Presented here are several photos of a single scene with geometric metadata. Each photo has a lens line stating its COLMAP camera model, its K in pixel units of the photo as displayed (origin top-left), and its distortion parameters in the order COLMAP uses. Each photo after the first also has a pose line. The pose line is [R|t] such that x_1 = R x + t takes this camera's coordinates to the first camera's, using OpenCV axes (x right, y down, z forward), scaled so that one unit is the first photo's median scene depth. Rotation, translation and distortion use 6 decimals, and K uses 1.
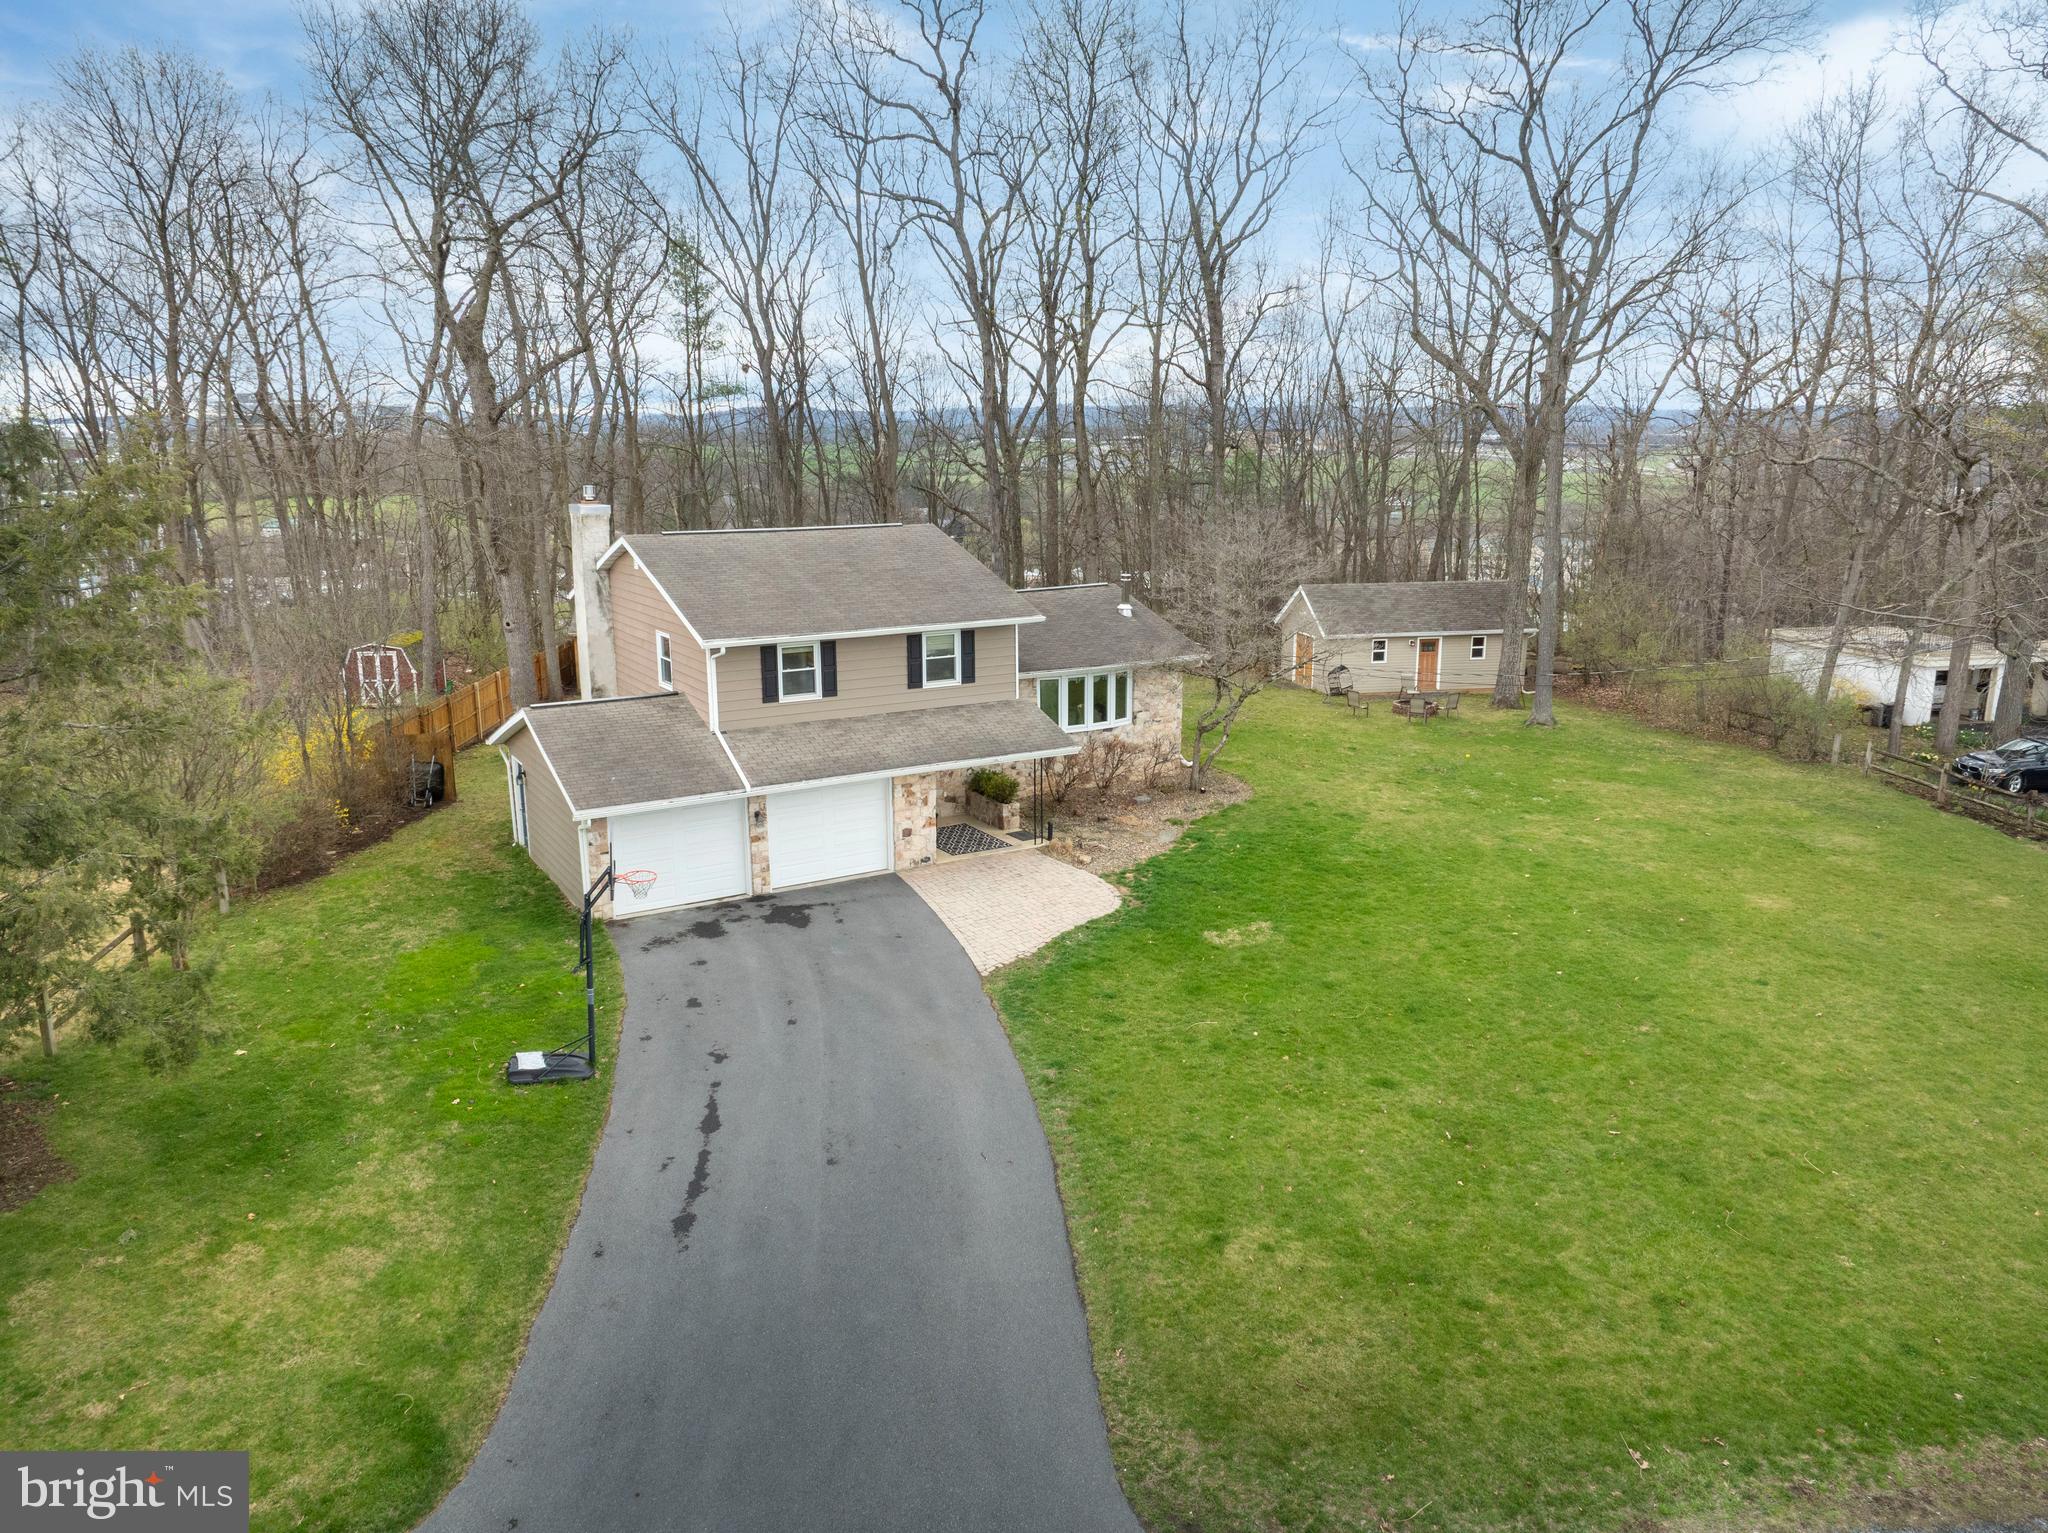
lens RADIAL K [[1430.0, 0, 1024.3], [0, 1430.0, 766.1], [0, 0, 1]] dist [-0.033656, -0.000241]
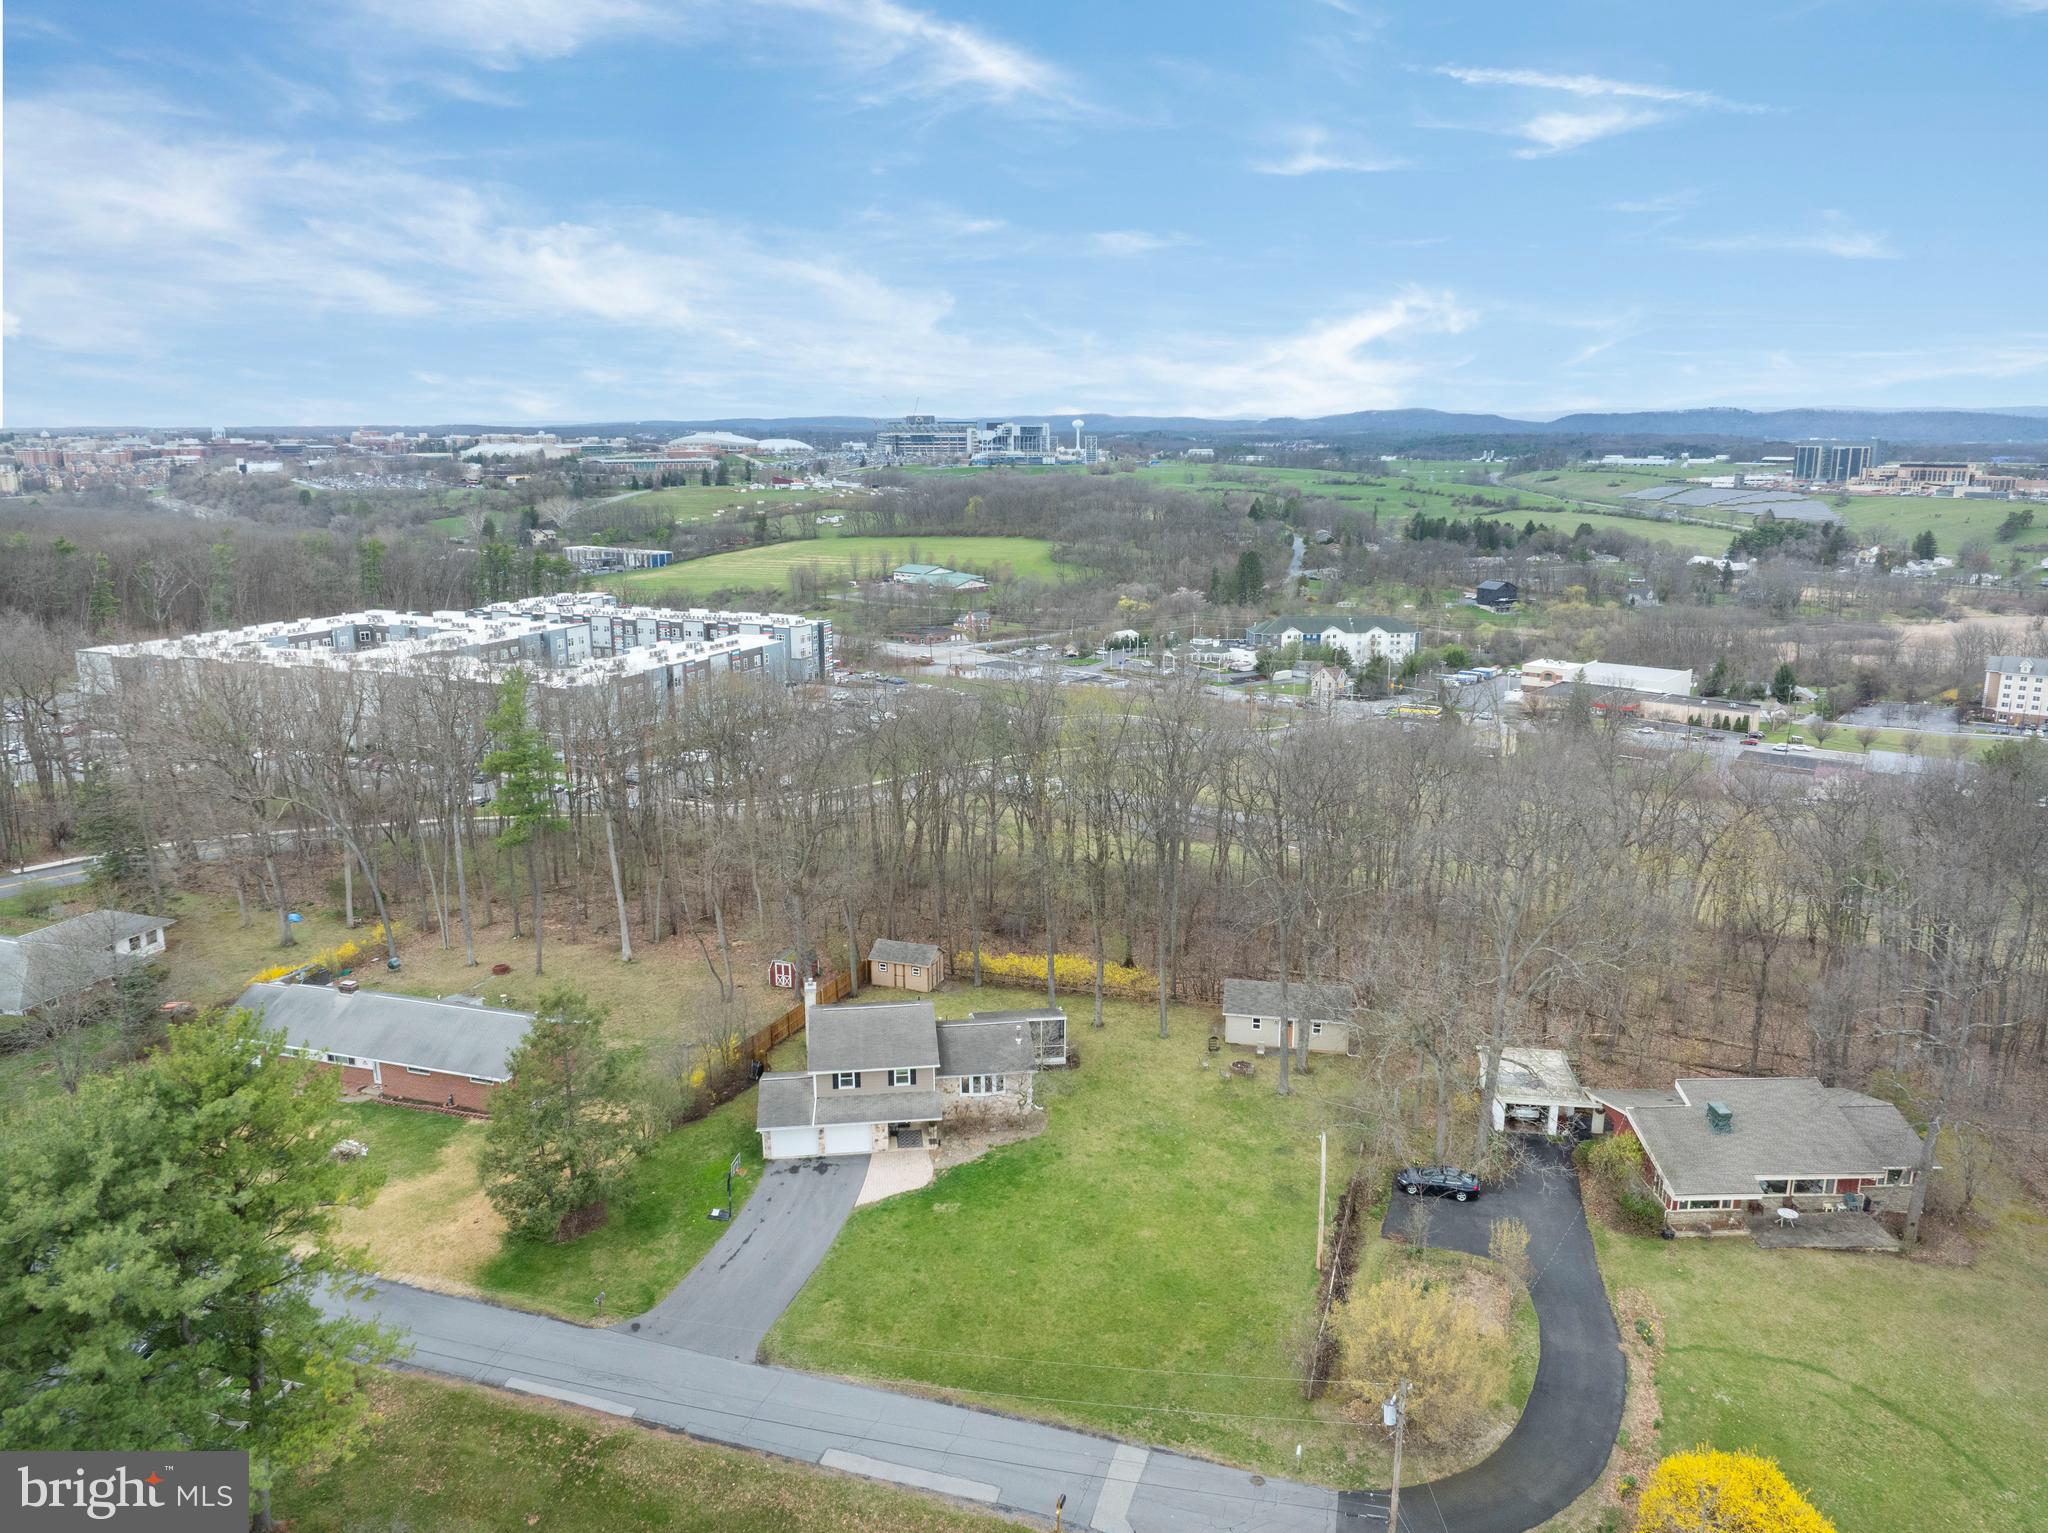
lens RADIAL K [[1430.0, 0, 1025.1], [0, 1430.0, 776.8], [0, 0, 1]] dist [-0.033656, -0.000241]
pose [[0.912318, 0.091060, -0.399230, 1.320657], [-0.086735, 0.995811, 0.028929, -0.822996], [0.400192, 0.008234, 0.916394, -1.565545]]
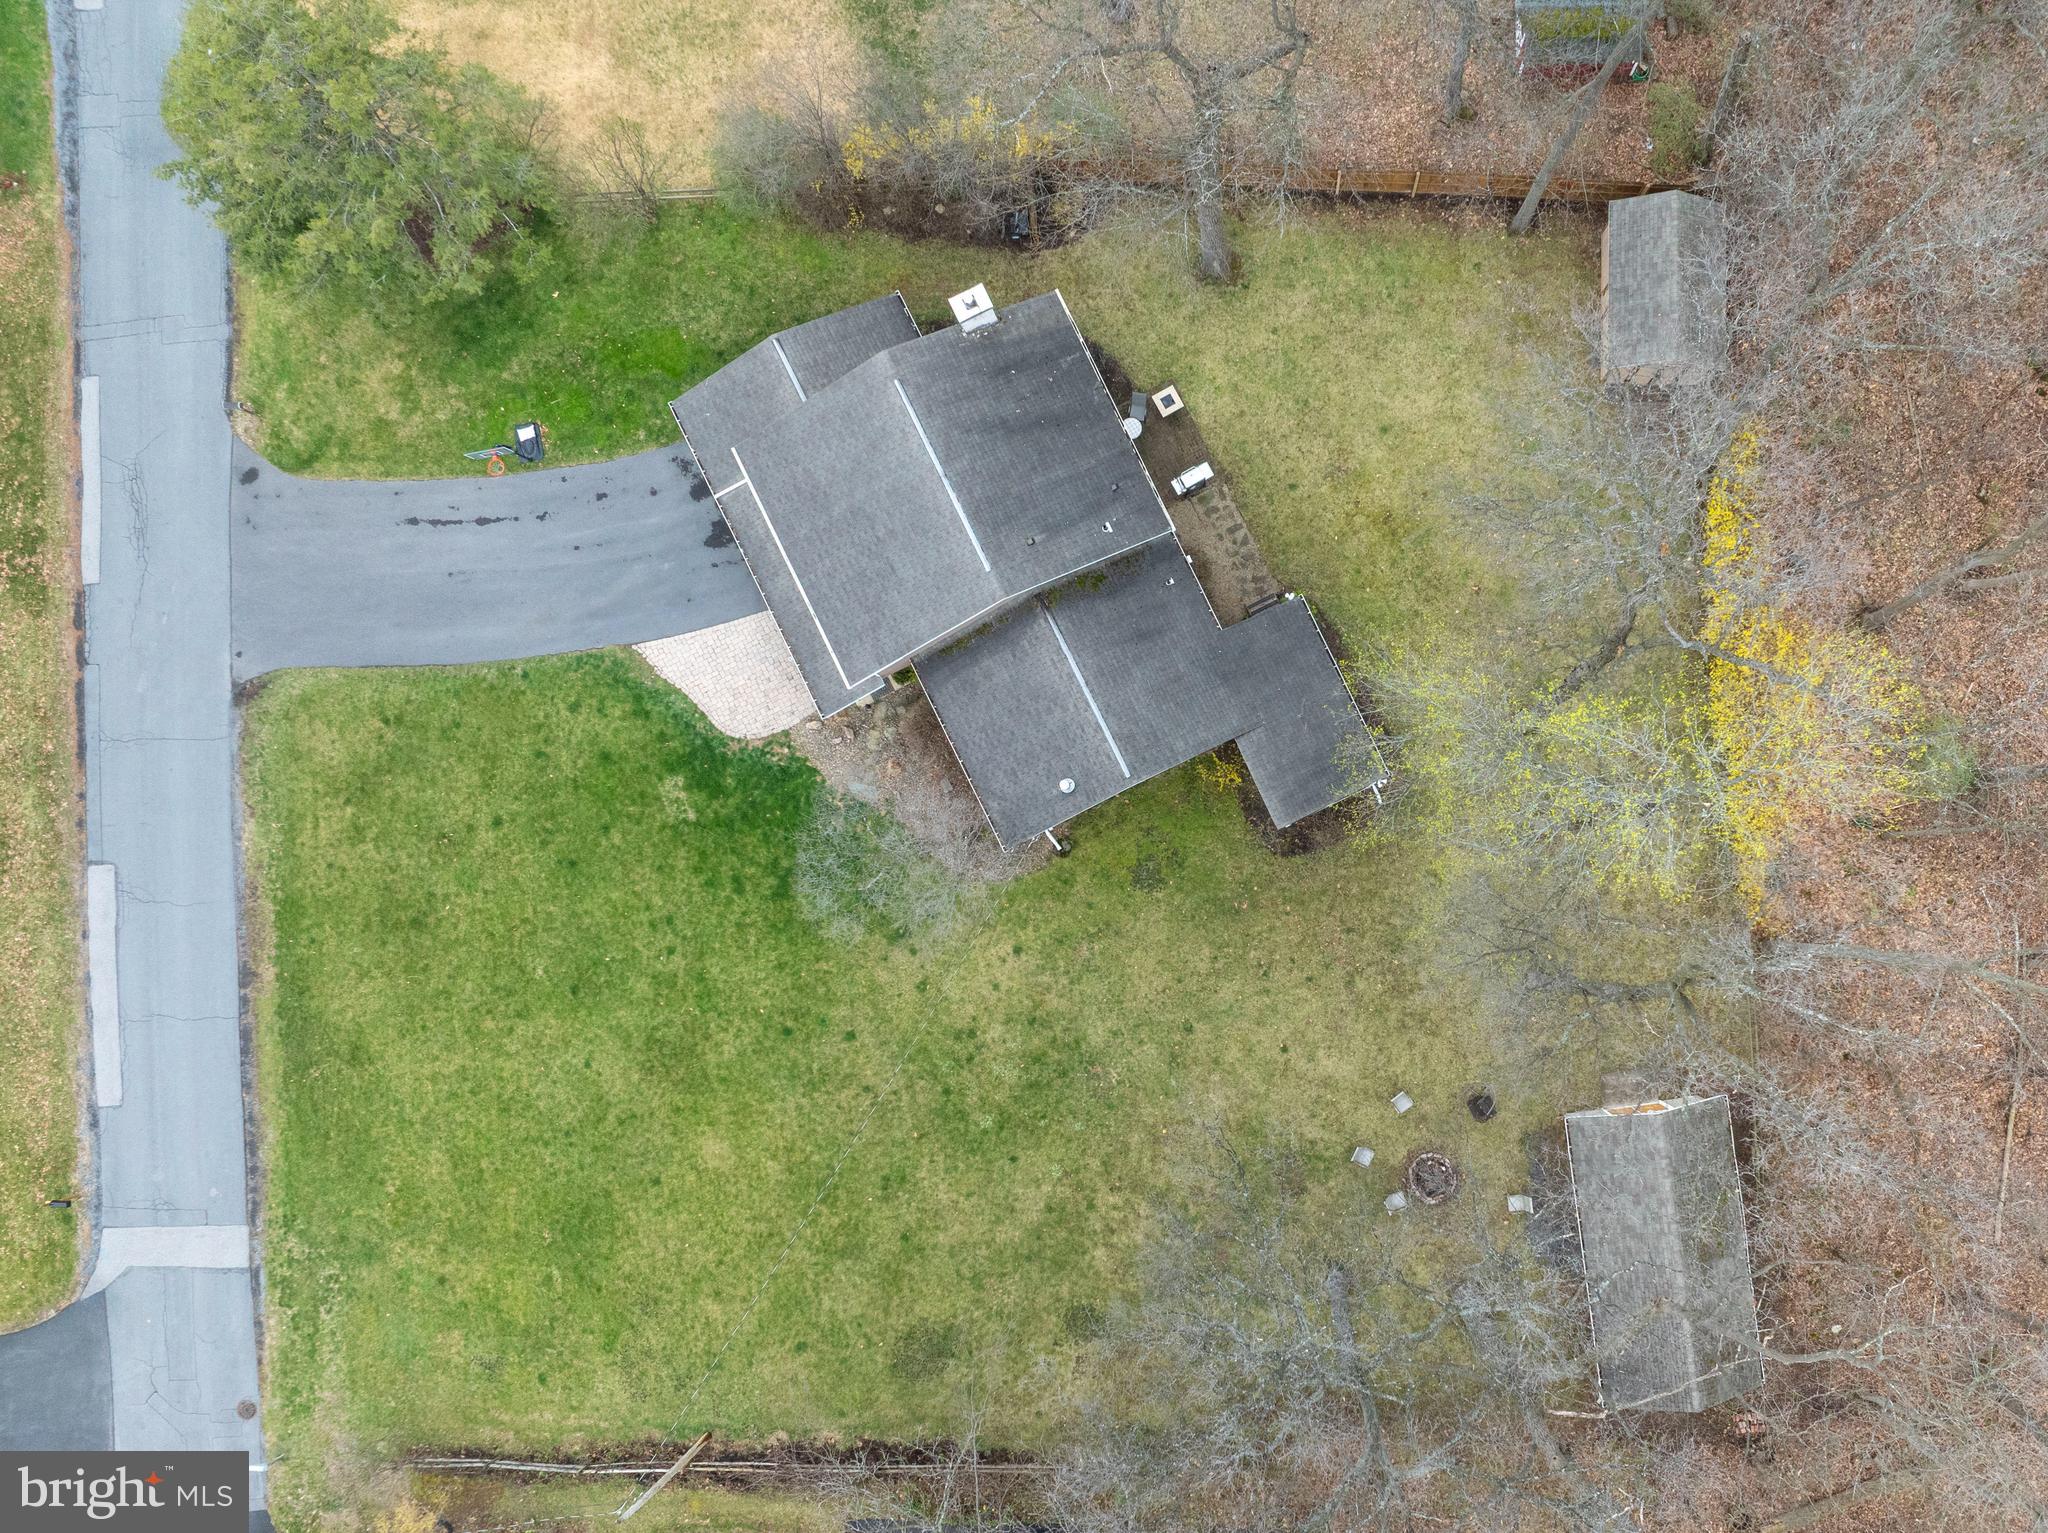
lens RADIAL K [[1430.0, 0, 1030.6], [0, 1430.0, 764.6], [0, 0, 1]] dist [-0.033656, -0.000241]
pose [[-0.085758, 0.996199, -0.015282, 0.094294], [-0.223874, -0.004322, 0.974608, -1.542857], [0.970838, 0.087002, 0.223394, 0.960534]]
